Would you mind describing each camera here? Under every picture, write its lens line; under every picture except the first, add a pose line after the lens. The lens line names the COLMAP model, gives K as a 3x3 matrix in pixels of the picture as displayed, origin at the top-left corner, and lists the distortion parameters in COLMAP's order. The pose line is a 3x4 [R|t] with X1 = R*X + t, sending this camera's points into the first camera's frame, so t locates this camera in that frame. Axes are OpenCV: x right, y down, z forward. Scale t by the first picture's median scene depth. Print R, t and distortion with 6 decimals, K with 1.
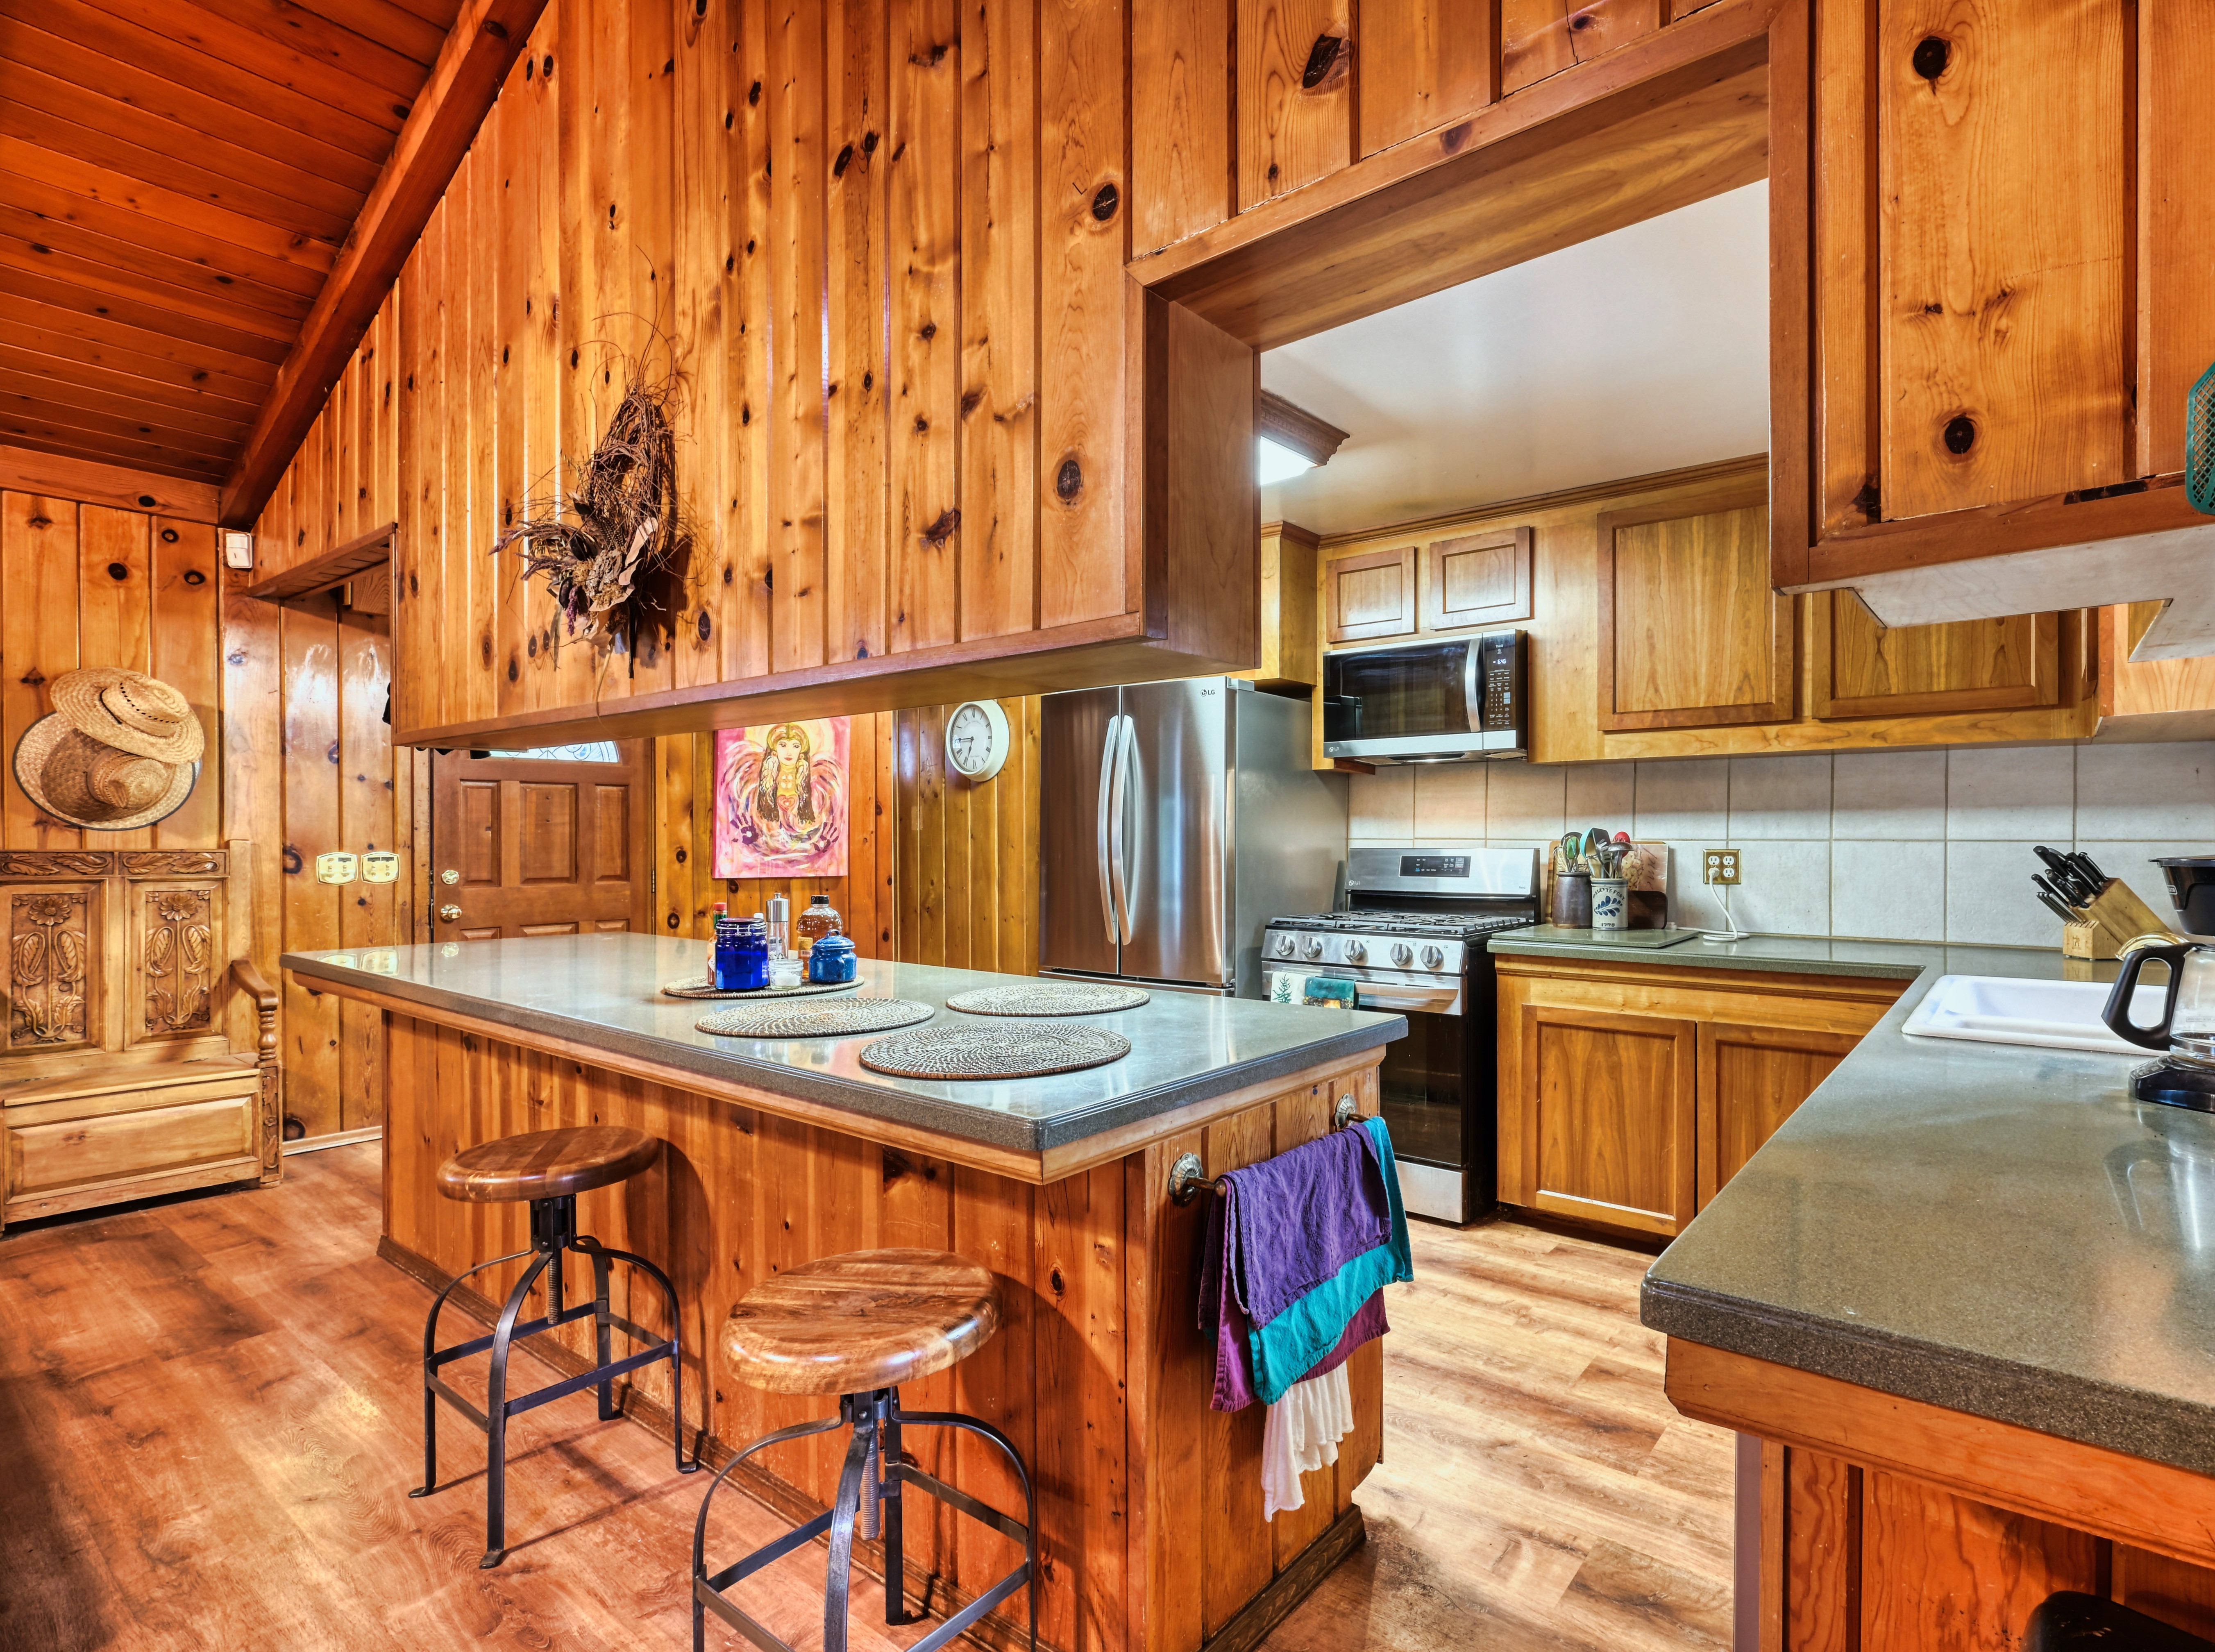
lens RADIAL K [[1160.3, 0, 1108.3], [0, 1160.3, 836.0], [0, 0, 1]] dist [-0.000253, 0.000402]
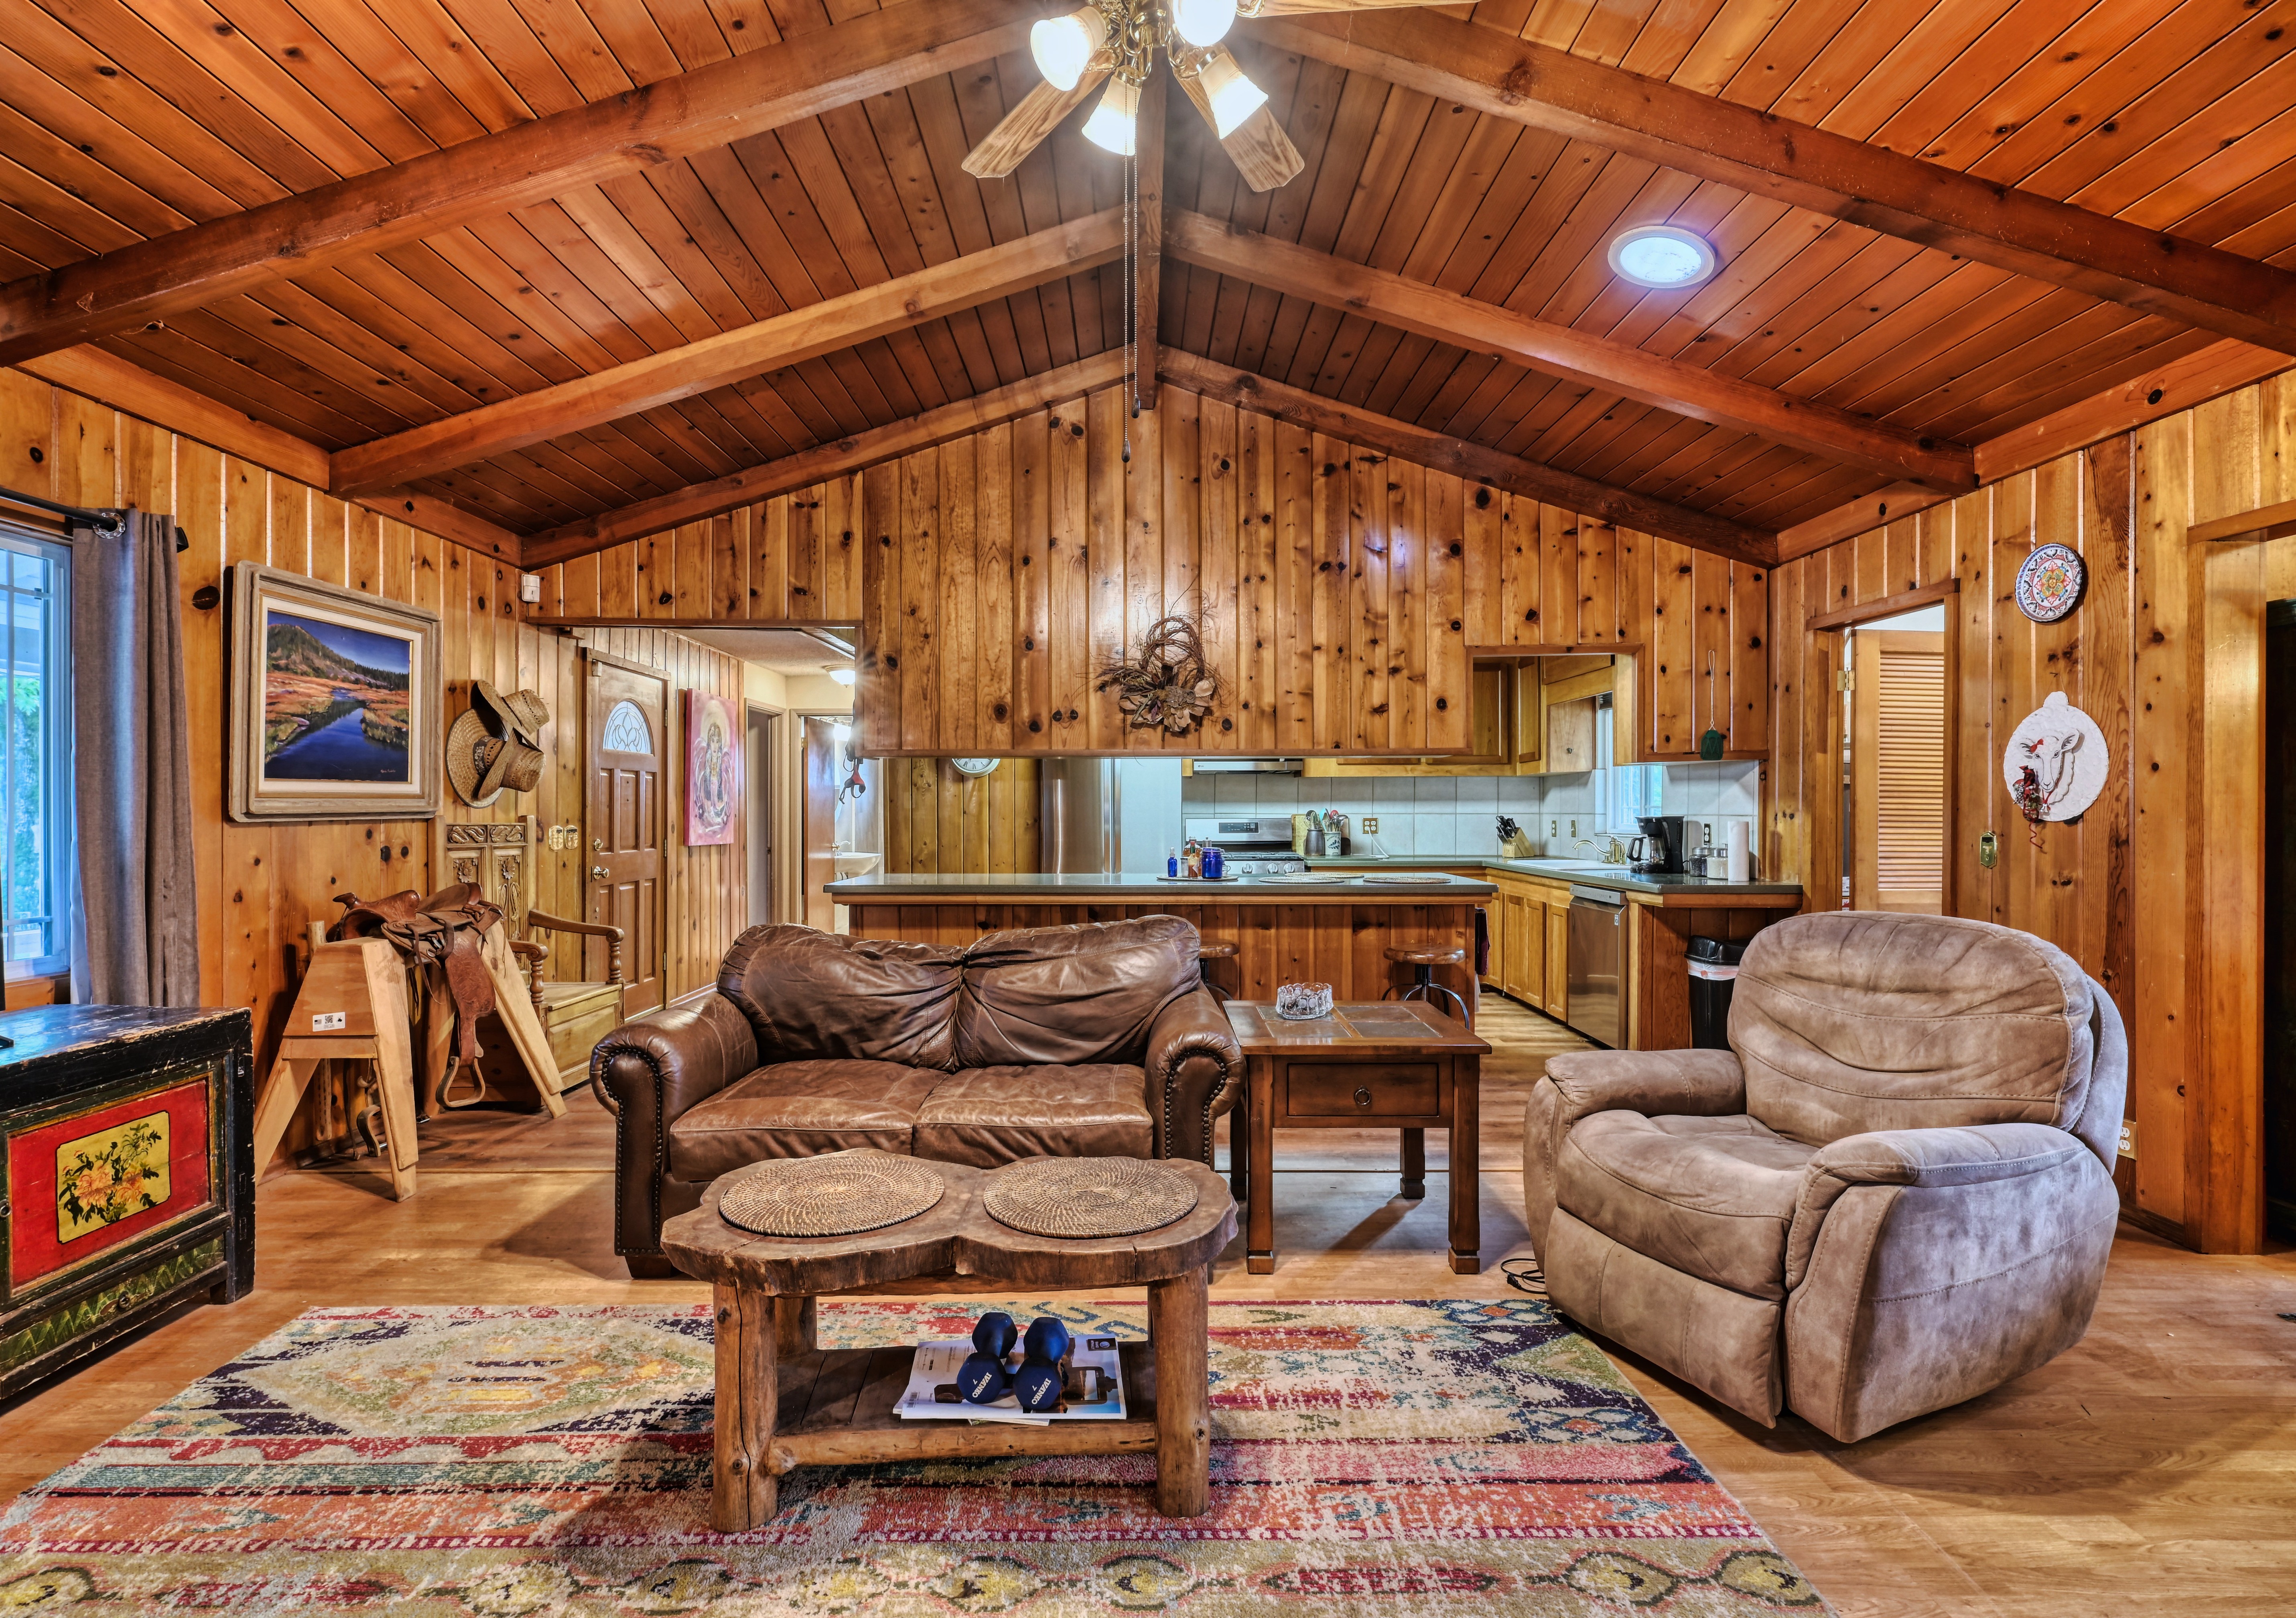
lens RADIAL K [[1061.1, 0, 1147.1], [0, 1061.1, 808.3], [0, 0, 1]] dist [0.001184, 0.000051]
pose [[0.806941, 0.001591, 0.590630, -1.767968], [0.000124, 0.999996, -0.002864, -0.002030], [-0.590632, 0.002384, 0.806937, -0.669710]]
